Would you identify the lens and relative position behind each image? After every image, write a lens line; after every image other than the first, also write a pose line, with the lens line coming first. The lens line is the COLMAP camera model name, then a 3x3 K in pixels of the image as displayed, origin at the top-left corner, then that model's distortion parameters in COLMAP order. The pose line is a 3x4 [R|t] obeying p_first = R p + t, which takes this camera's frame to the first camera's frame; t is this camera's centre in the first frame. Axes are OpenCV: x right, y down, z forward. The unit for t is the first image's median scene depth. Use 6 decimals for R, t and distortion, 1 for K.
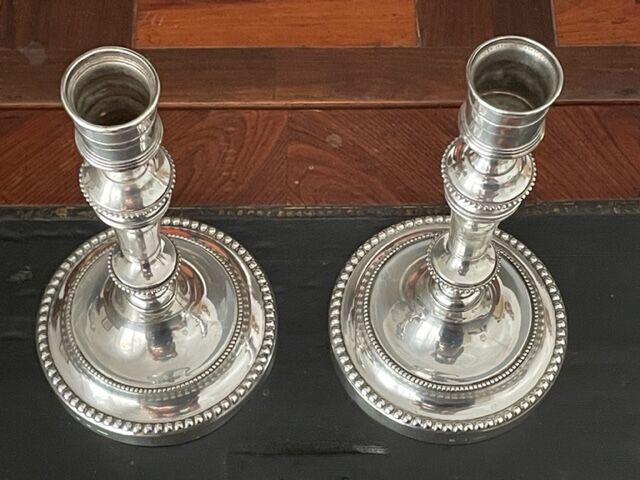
lens RADIAL K [[1339.9, 0, 317.9], [0, 1339.9, 242.4], [0, 0, 1]] dist [0.180865, 0.000000]
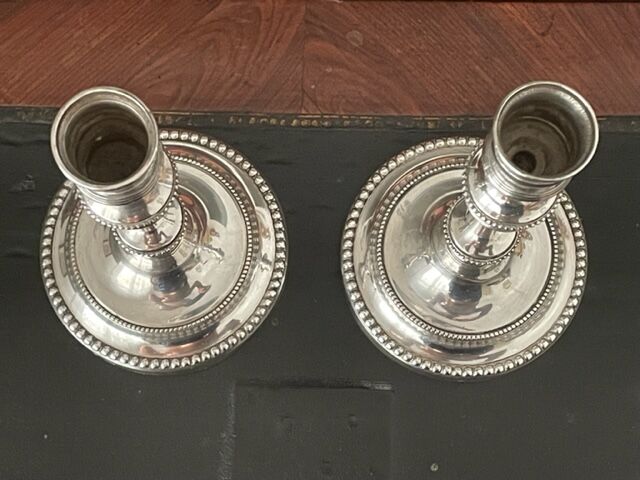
lens RADIAL K [[1339.9, 0, 322.1], [0, 1339.9, 239.8], [0, 0, 1]] dist [0.180865, 0.000000]
pose [[0.999406, 0.032525, -0.011401, 0.005209], [-0.028316, 0.963442, 0.266416, -0.209101], [0.019650, -0.265935, 0.963791, 0.069228]]
